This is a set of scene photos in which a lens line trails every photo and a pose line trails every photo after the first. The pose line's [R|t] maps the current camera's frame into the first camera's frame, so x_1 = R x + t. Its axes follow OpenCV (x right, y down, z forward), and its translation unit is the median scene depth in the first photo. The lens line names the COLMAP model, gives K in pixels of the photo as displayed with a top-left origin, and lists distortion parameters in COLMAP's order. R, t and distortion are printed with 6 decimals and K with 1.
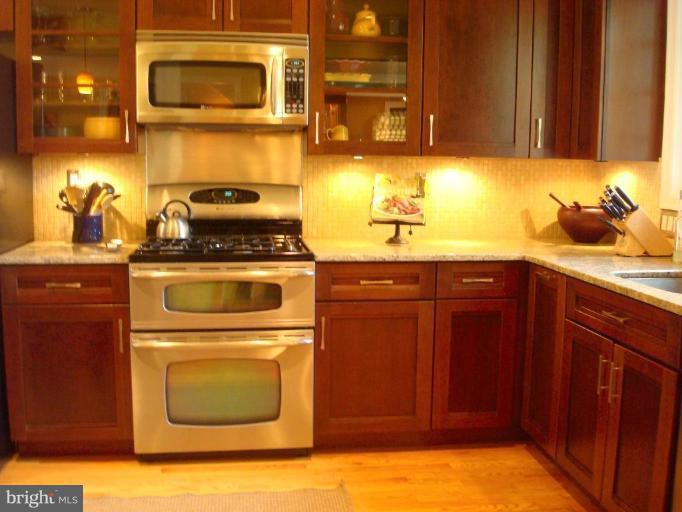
lens RADIAL K [[721.9, 0, 341.0], [0, 721.9, 256.0], [0, 0, 1]] dist [-0.096941, -0.021770]
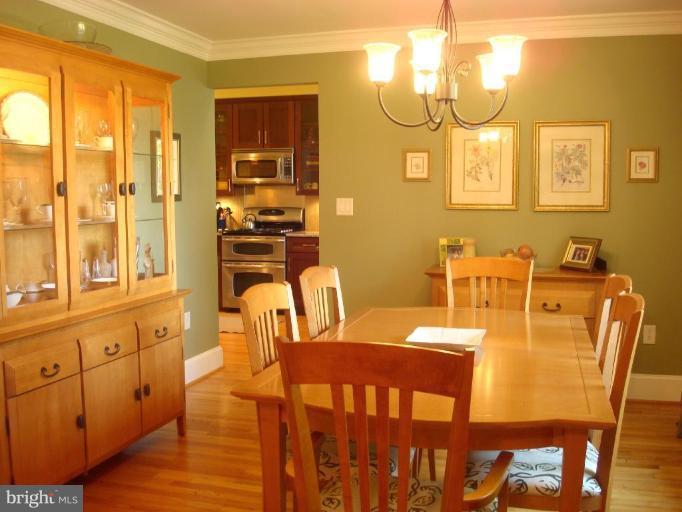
lens RADIAL K [[721.9, 0, 341.0], [0, 721.9, 256.0], [0, 0, 1]] dist [-0.096941, -0.021770]
pose [[0.911231, 0.017298, -0.411533, 1.154092], [-0.036453, 0.998584, -0.038742, 0.163100], [0.410280, 0.050304, 0.910571, -1.216854]]
